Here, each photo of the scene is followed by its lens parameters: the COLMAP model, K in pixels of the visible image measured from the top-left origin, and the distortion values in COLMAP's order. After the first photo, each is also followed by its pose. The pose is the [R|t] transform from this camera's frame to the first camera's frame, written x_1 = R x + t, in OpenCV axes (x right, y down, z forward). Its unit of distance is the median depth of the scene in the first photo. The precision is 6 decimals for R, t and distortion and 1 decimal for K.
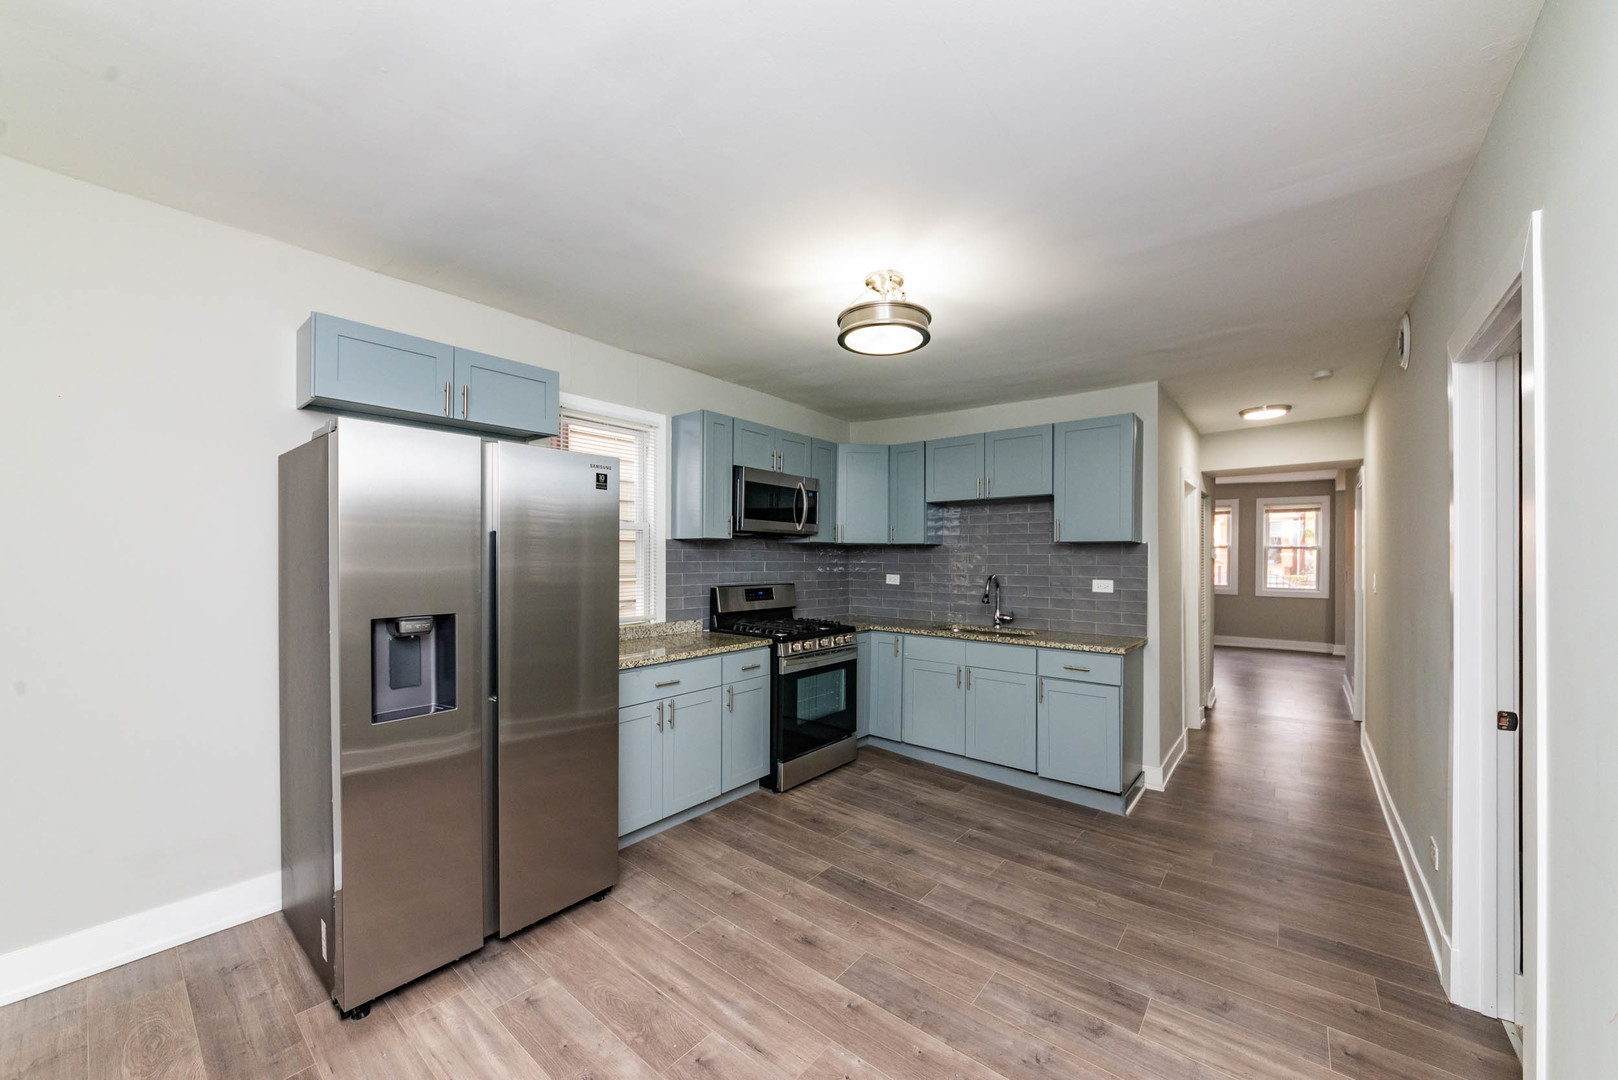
lens RADIAL K [[590.7, 0, 814.4], [0, 590.7, 551.4], [0, 0, 1]] dist [-0.010807, -0.000904]
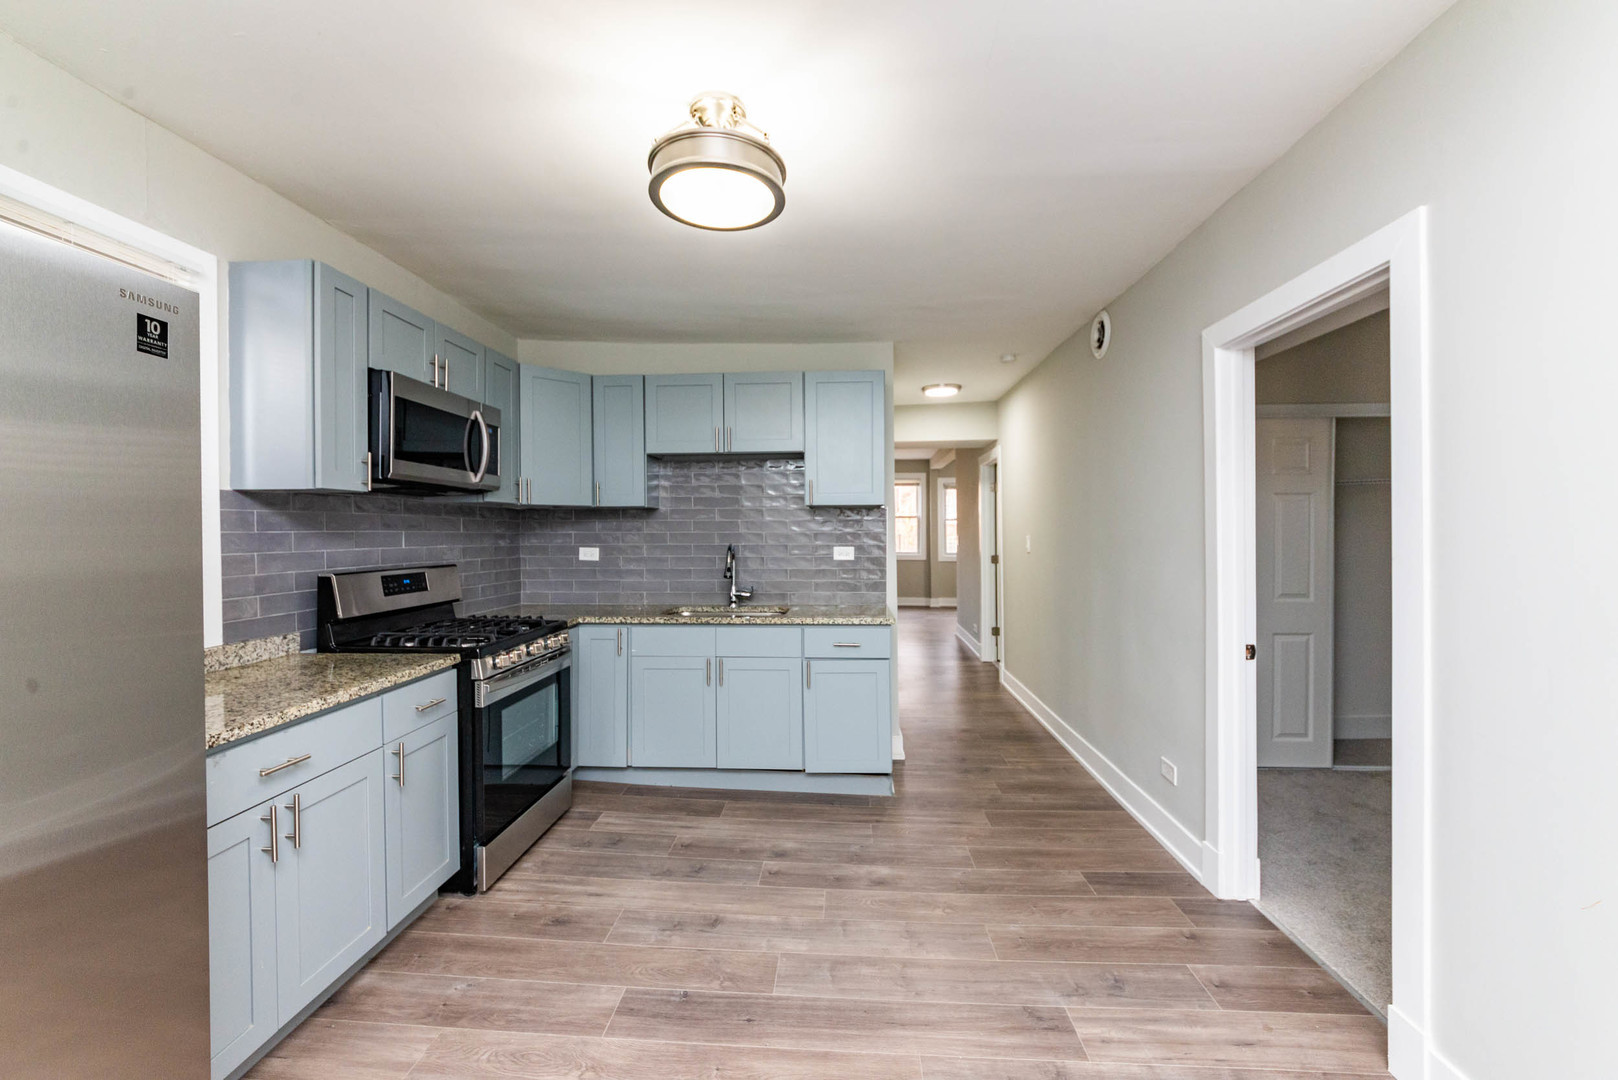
lens RADIAL K [[636.8, 0, 804.5], [0, 636.8, 533.0], [0, 0, 1]] dist [-0.008857, -0.000786]
pose [[0.813328, -0.011642, 0.581689, -0.165575], [0.002515, 0.999861, 0.016496, 0.010777], [-0.581800, -0.011953, 0.813244, 0.243734]]
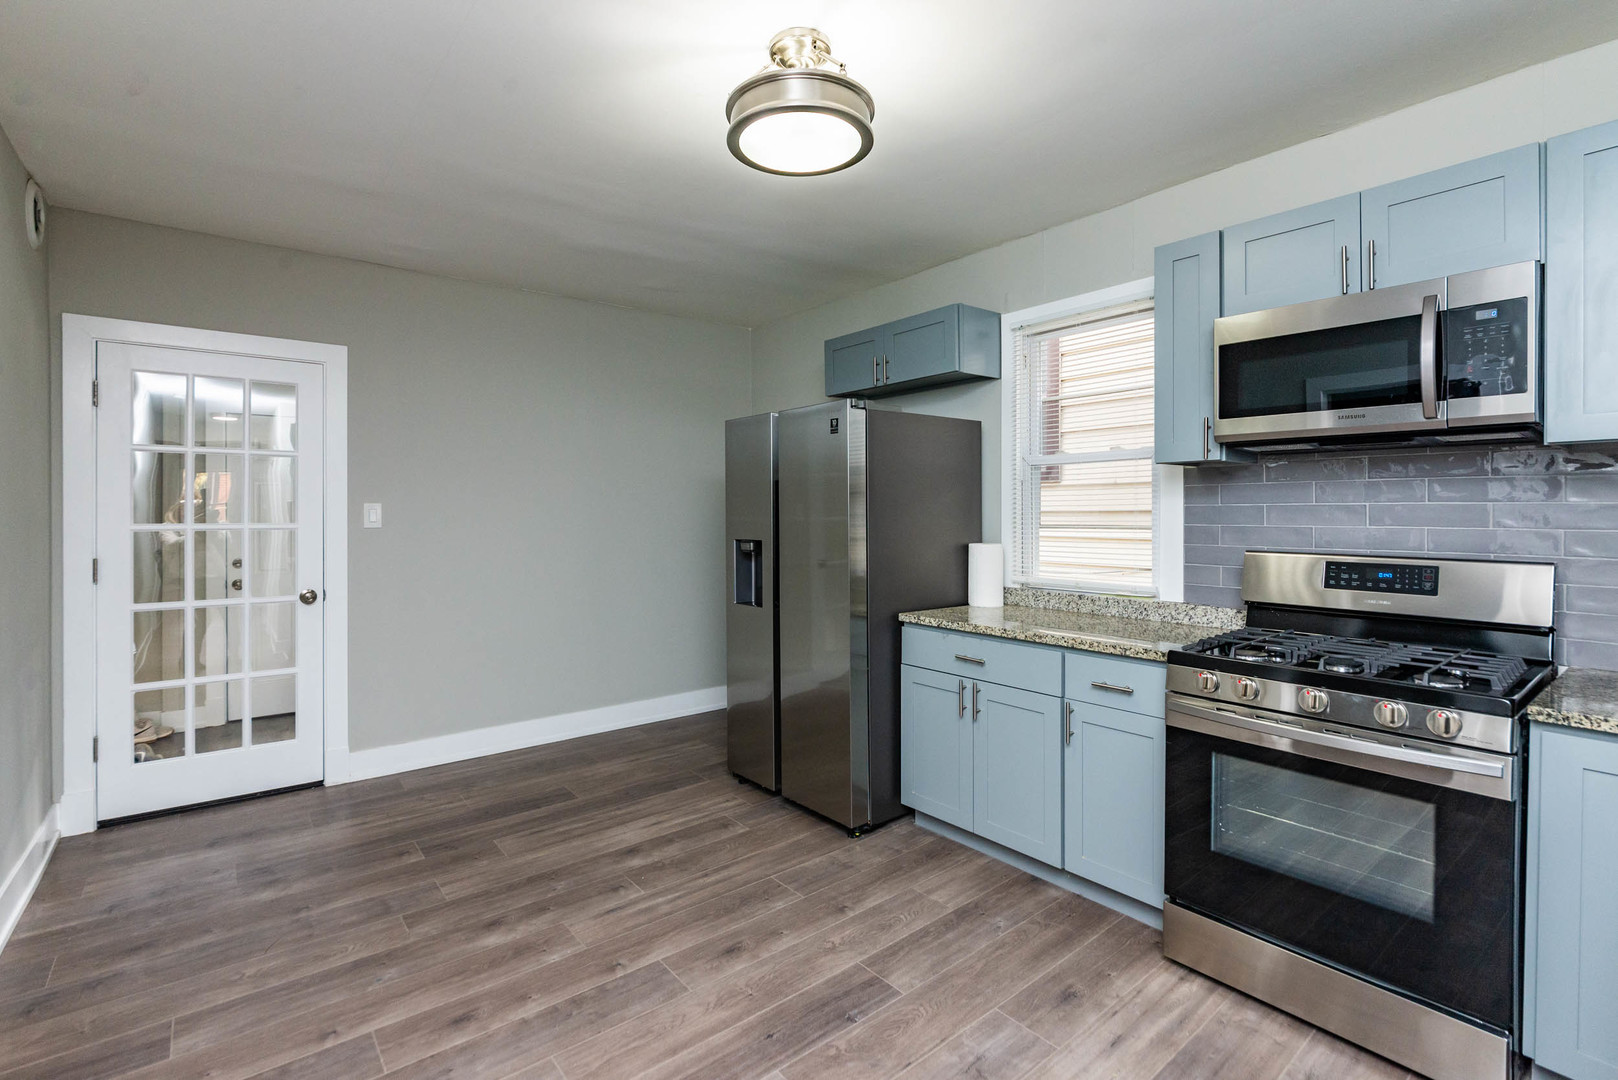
lens RADIAL K [[740.3, 0, 807.2], [0, 740.3, 510.6], [0, 0, 1]] dist [-0.002045, -0.000758]
pose [[-0.204222, -0.009242, -0.978881, 0.625742], [0.009243, 0.999893, -0.011369, 0.030118], [0.978881, -0.011370, -0.204115, 0.825013]]
